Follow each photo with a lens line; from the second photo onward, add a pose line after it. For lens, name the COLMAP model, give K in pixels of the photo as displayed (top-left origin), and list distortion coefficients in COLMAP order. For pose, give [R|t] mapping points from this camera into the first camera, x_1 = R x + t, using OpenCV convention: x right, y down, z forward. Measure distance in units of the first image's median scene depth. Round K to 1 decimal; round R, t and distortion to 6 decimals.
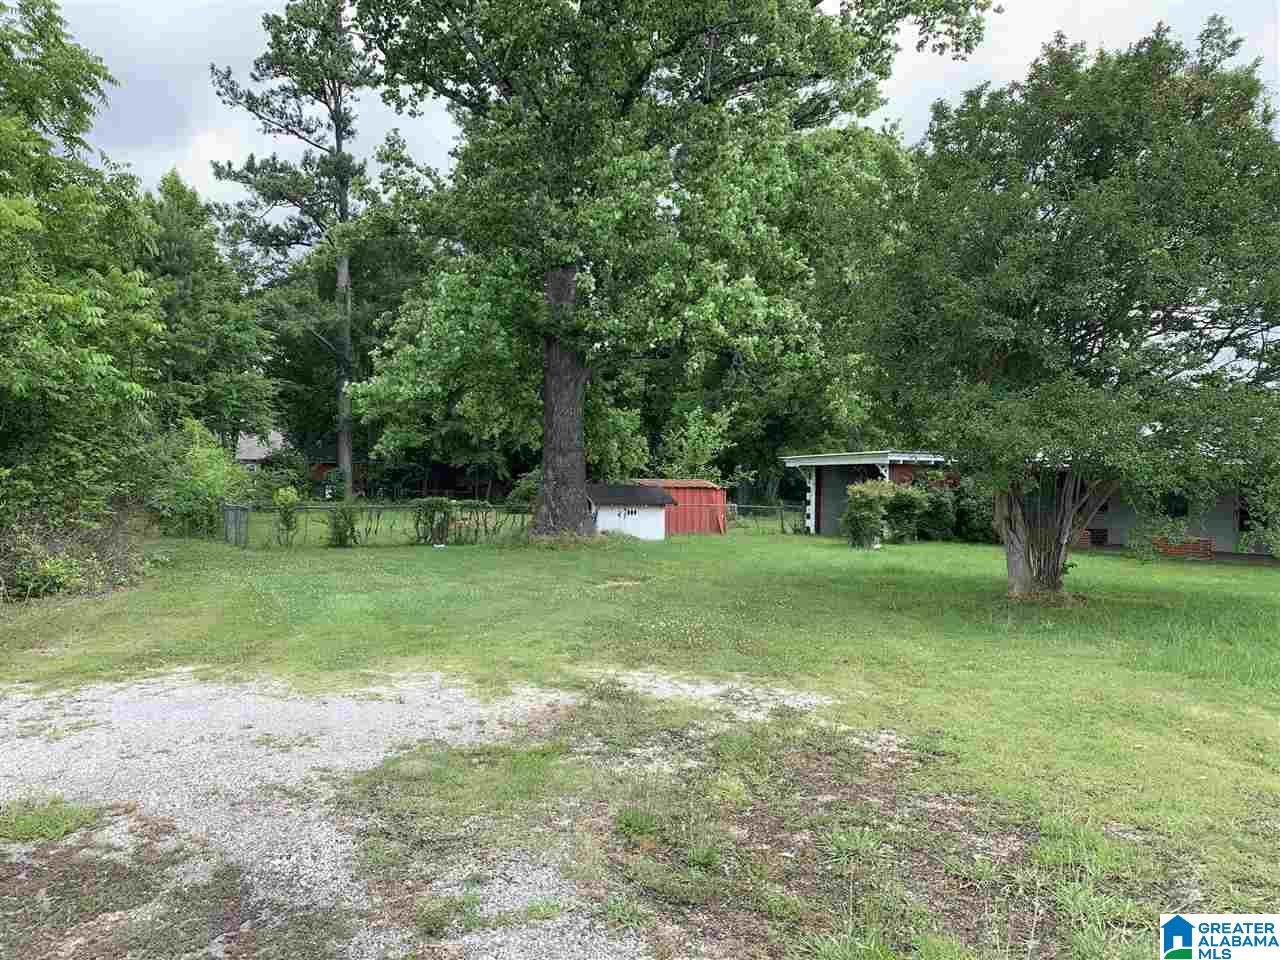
lens RADIAL K [[979.8, 0, 644.9], [0, 979.8, 460.0], [0, 0, 1]] dist [0.022228, -0.032664]
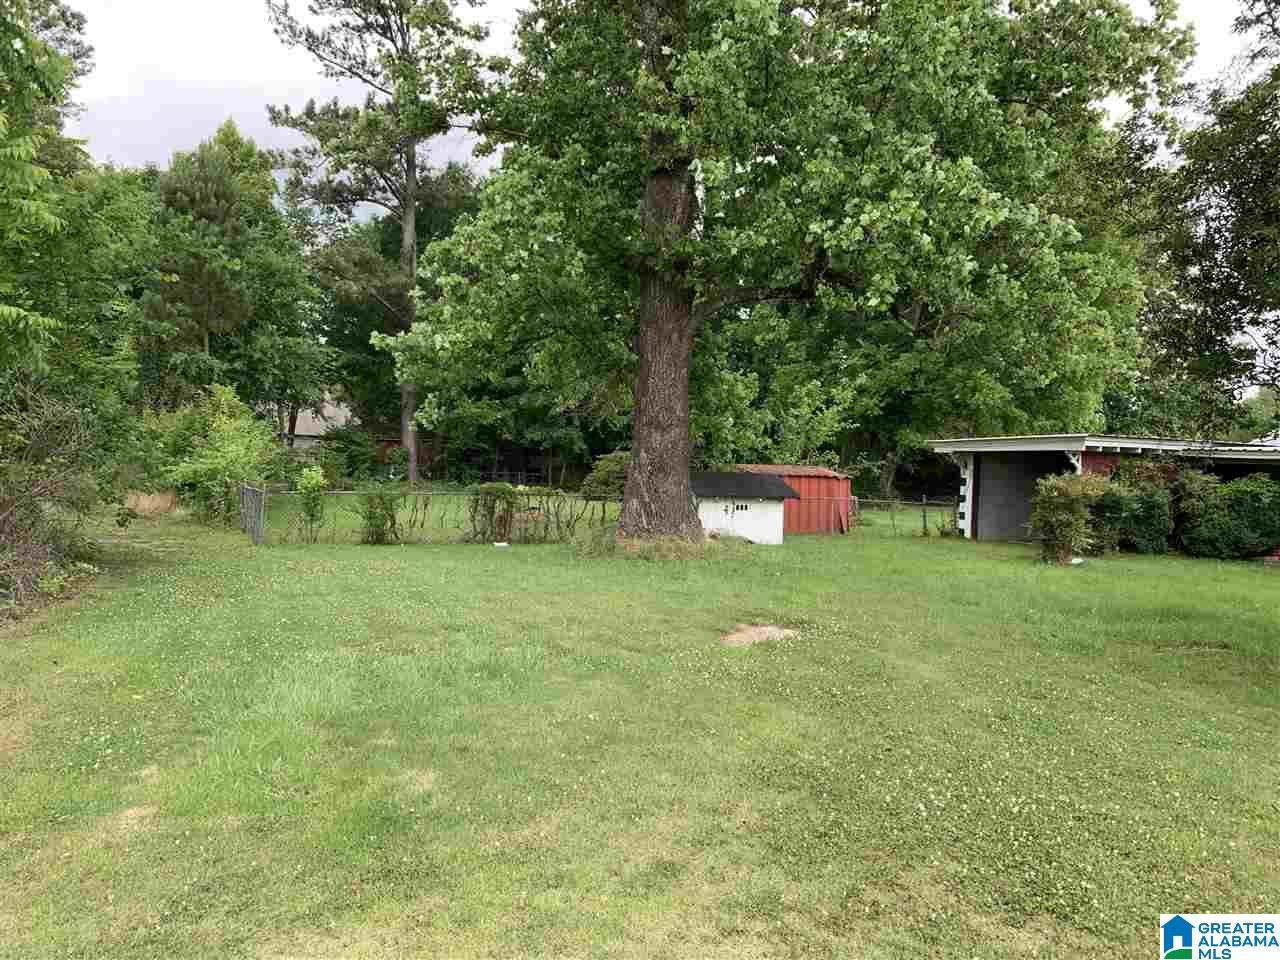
lens RADIAL K [[979.8, 0, 637.0], [0, 979.8, 481.9], [0, 0, 1]] dist [0.022228, -0.032664]
pose [[0.996183, 0.019856, -0.085001, -0.024039], [-0.016487, 0.999057, 0.040154, 0.002329], [0.085718, -0.038599, 0.995571, 0.164030]]
